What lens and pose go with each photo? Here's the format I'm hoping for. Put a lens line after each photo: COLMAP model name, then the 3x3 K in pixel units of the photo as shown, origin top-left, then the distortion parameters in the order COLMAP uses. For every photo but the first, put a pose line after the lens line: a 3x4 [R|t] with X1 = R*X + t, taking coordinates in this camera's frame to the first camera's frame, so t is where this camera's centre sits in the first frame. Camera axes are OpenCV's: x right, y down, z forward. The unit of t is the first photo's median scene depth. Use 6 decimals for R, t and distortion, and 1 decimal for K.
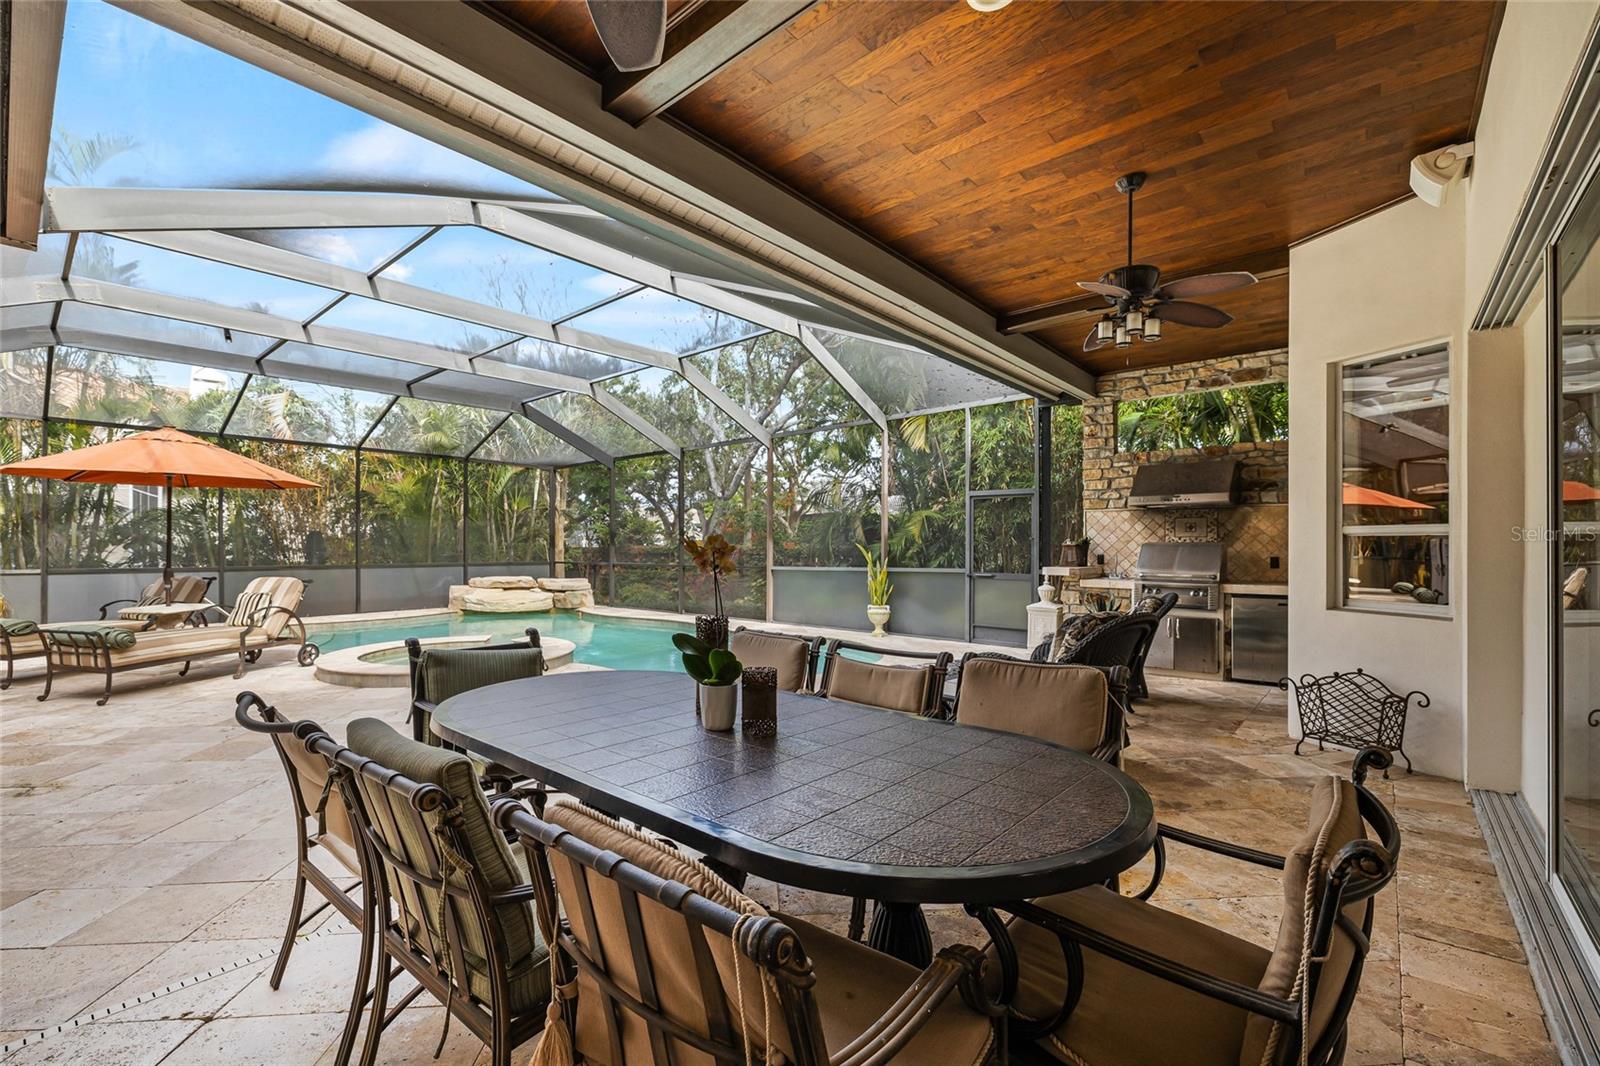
lens RADIAL K [[681.2, 0, 797.7], [0, 681.2, 544.6], [0, 0, 1]] dist [0.000358, 0.000007]
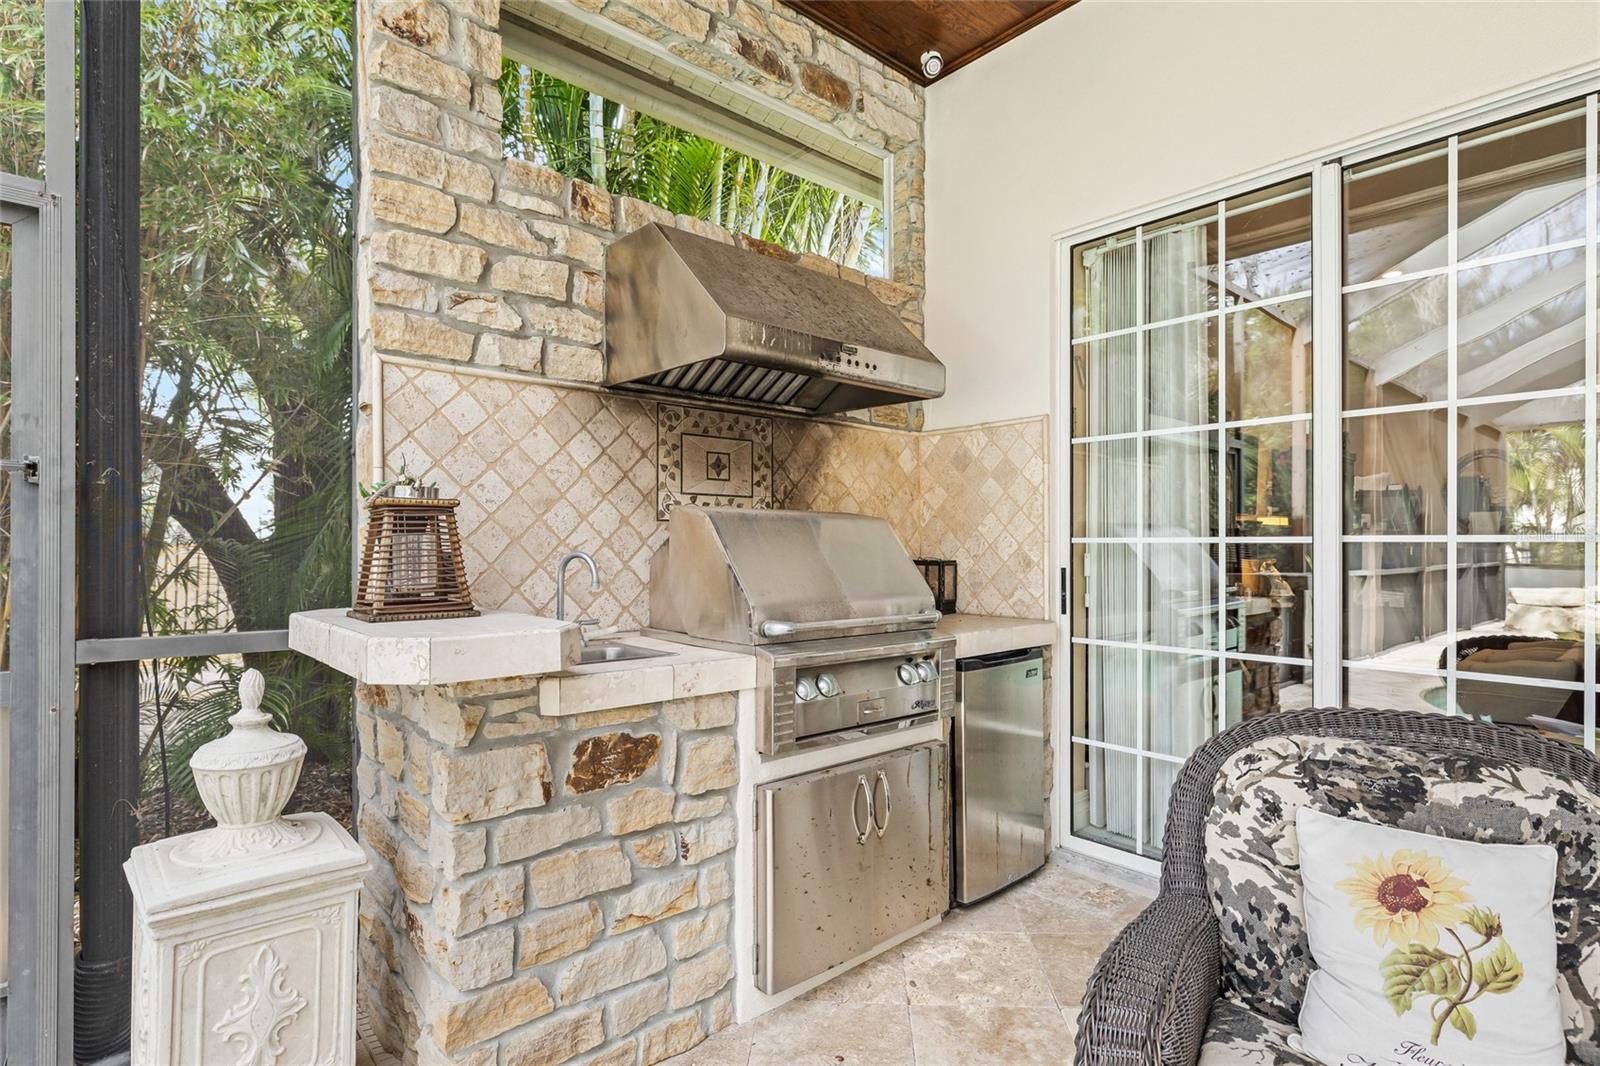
lens RADIAL K [[800.7, 0, 809.8], [0, 800.7, 541.9], [0, 0, 1]] dist [-0.004813, -0.000199]
pose [[0.130169, 0.000738, 0.991492, 0.194367], [-0.004246, 0.999991, -0.000187, 0.010966], [-0.991483, -0.004185, 0.130171, 0.887735]]
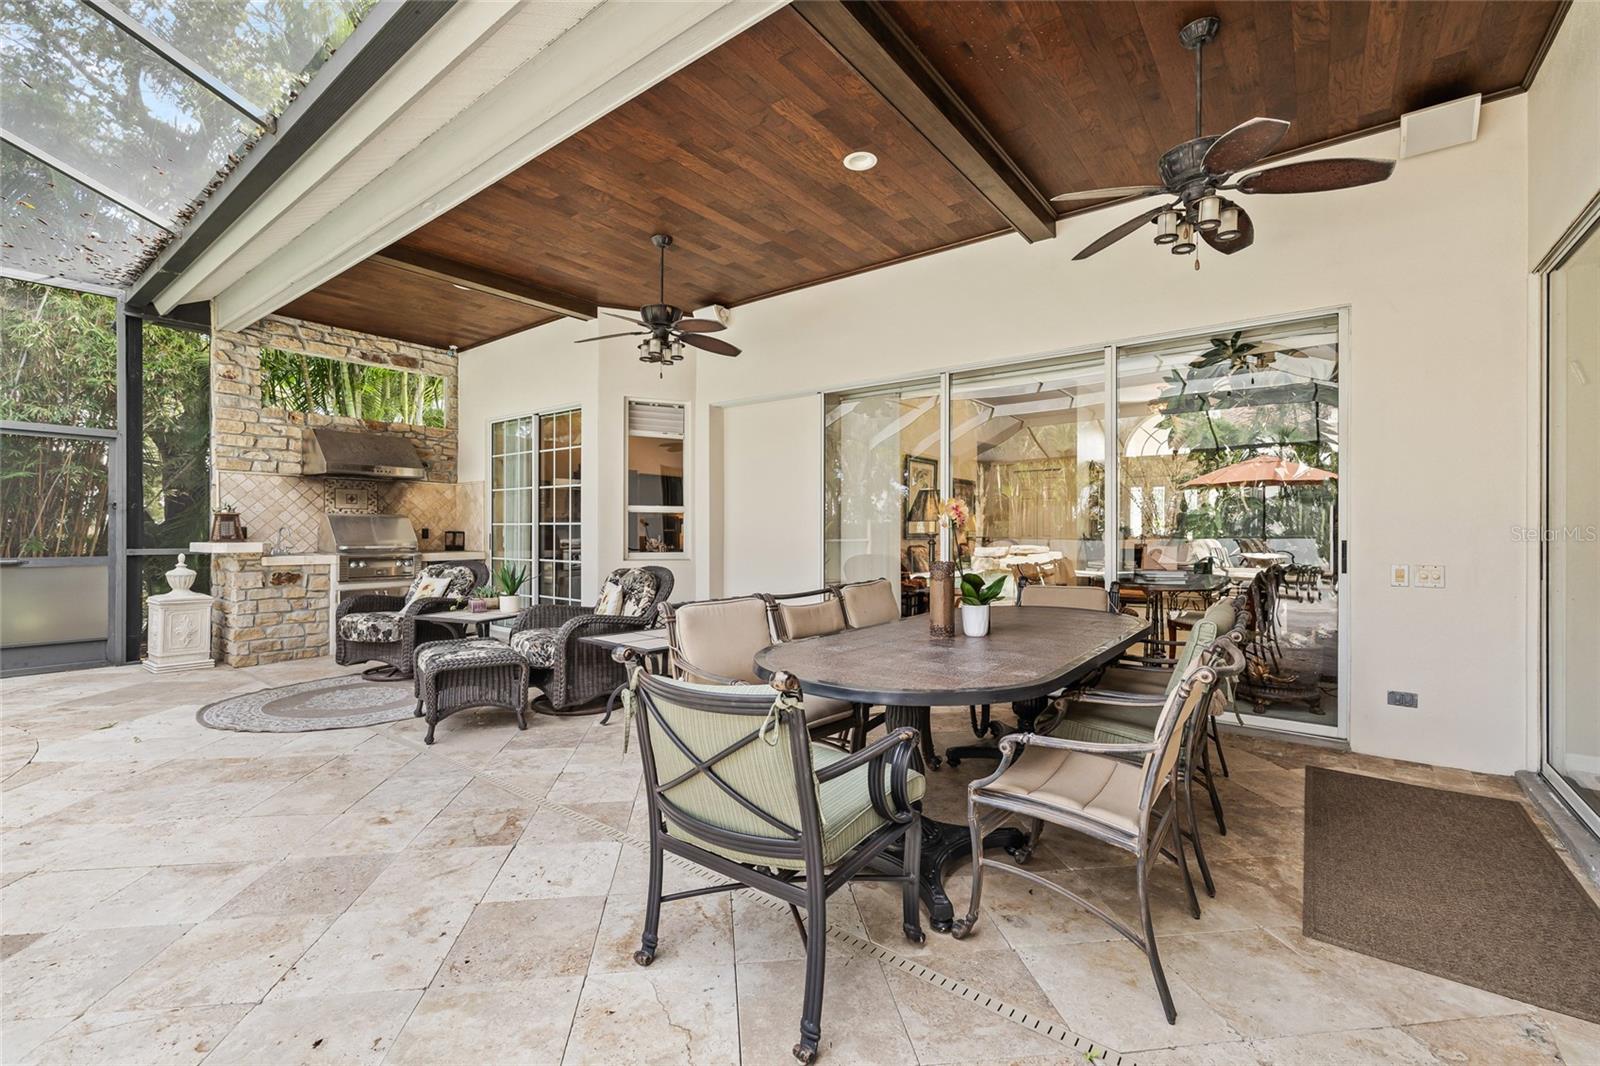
lens RADIAL K [[676.1, 0, 795.2], [0, 676.1, 532.0], [0, 0, 1]] dist [0.000780, 0.000238]
pose [[-0.053348, -0.004383, 0.998566, -0.421712], [-0.005343, 0.999977, 0.004104, 0.014707], [-0.998562, -0.005116, -0.053370, 0.405836]]
